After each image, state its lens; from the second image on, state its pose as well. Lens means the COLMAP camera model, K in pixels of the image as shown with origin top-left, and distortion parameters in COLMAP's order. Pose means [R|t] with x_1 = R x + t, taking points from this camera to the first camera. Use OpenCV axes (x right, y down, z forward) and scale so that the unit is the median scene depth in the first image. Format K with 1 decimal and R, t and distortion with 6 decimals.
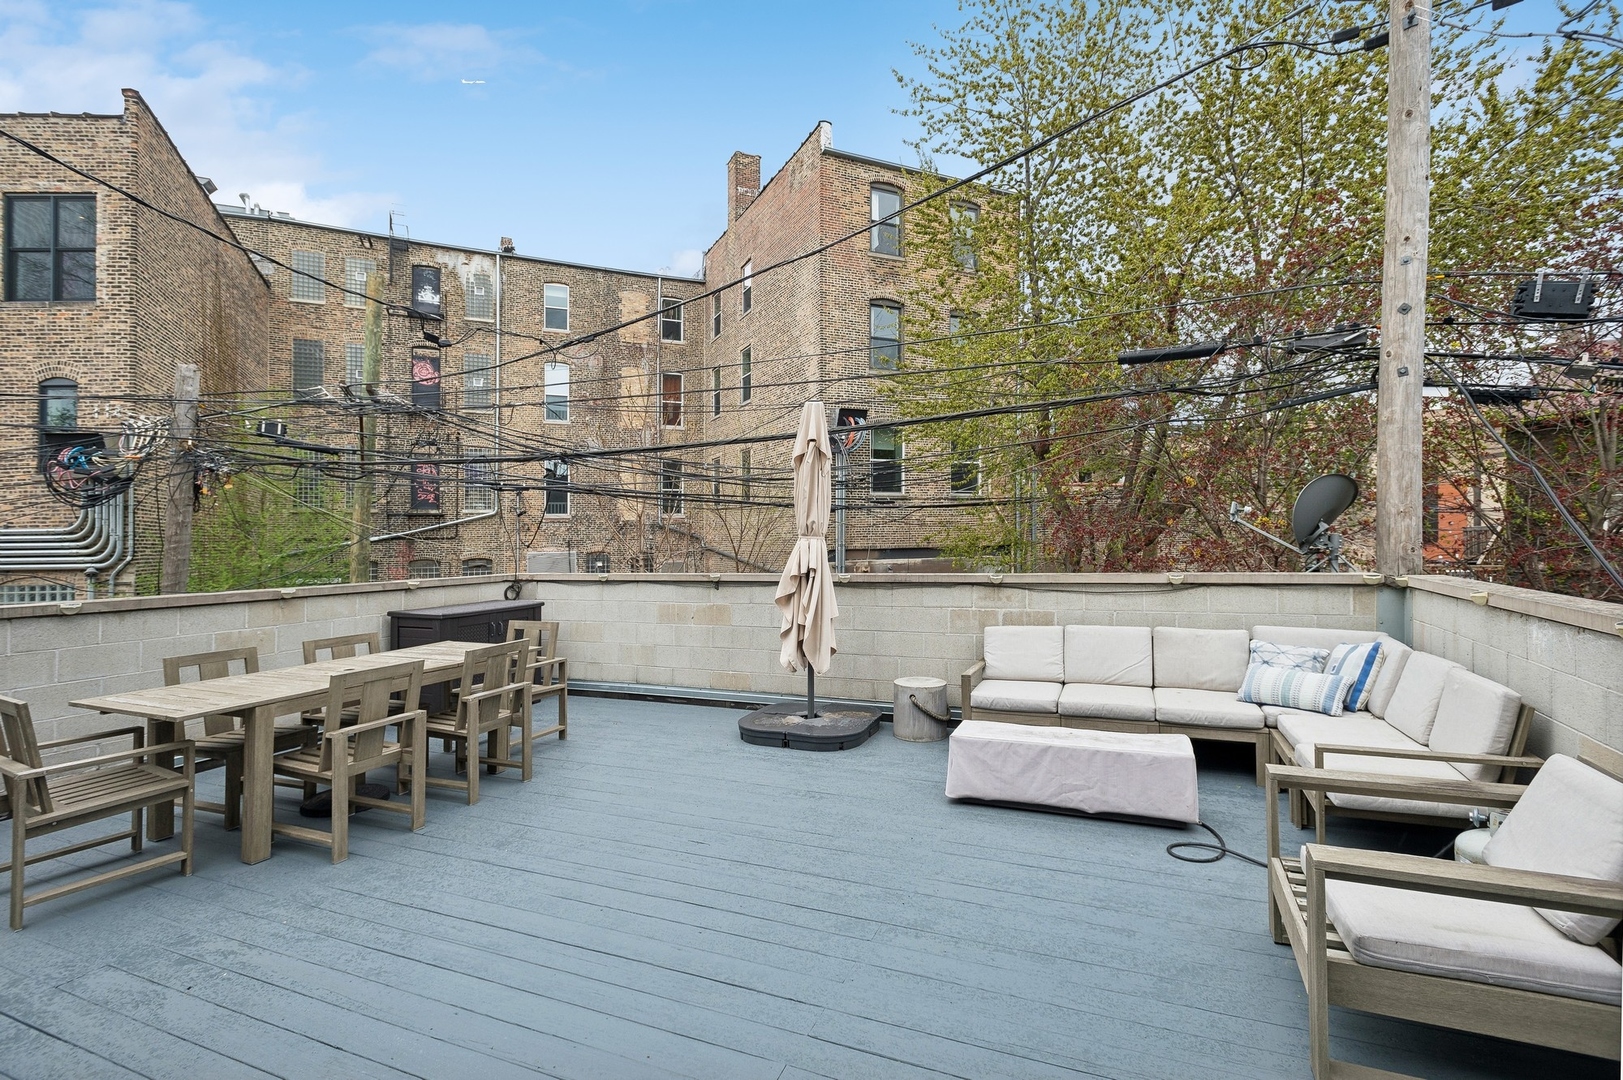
lens RADIAL K [[768.9, 0, 816.5], [0, 768.9, 537.4], [0, 0, 1]] dist [0.002958, -0.000588]
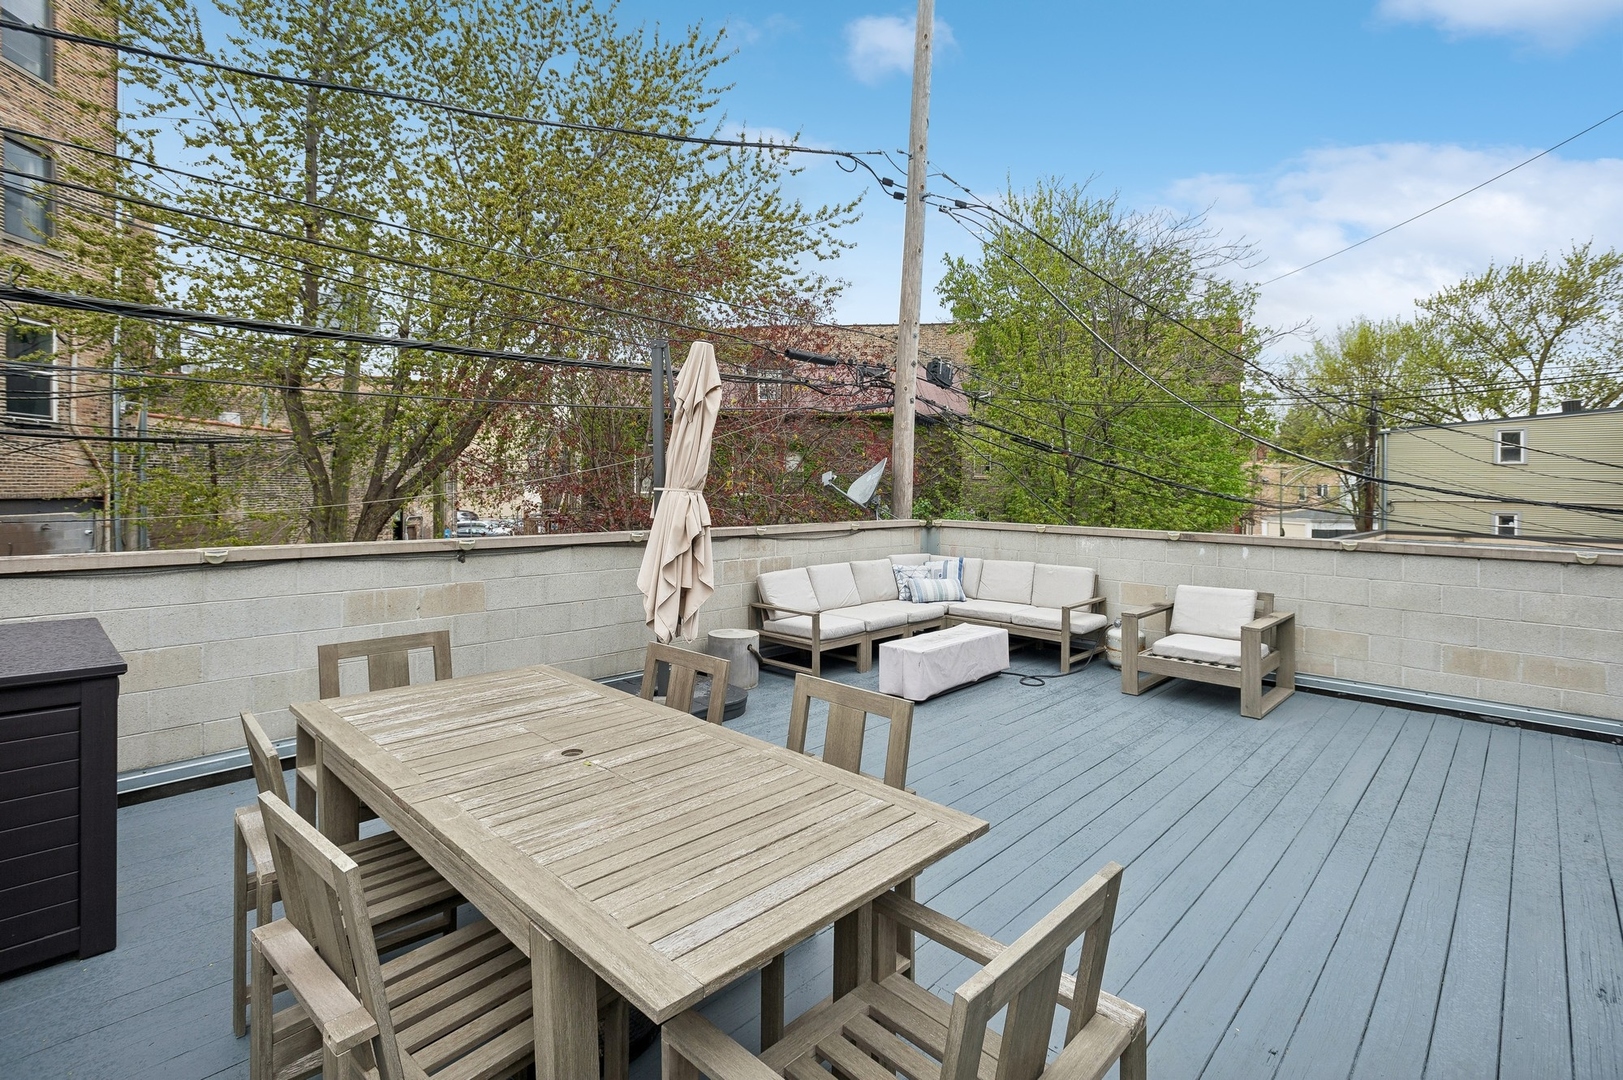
lens RADIAL K [[769.1, 0, 809.8], [0, 769.1, 486.2], [0, 0, 1]] dist [0.000407, -0.000880]
pose [[0.342613, 0.023740, 0.939177, -0.576817], [-0.014869, 0.999692, -0.019845, 0.006725], [-0.939359, -0.007166, 0.342861, 0.392556]]
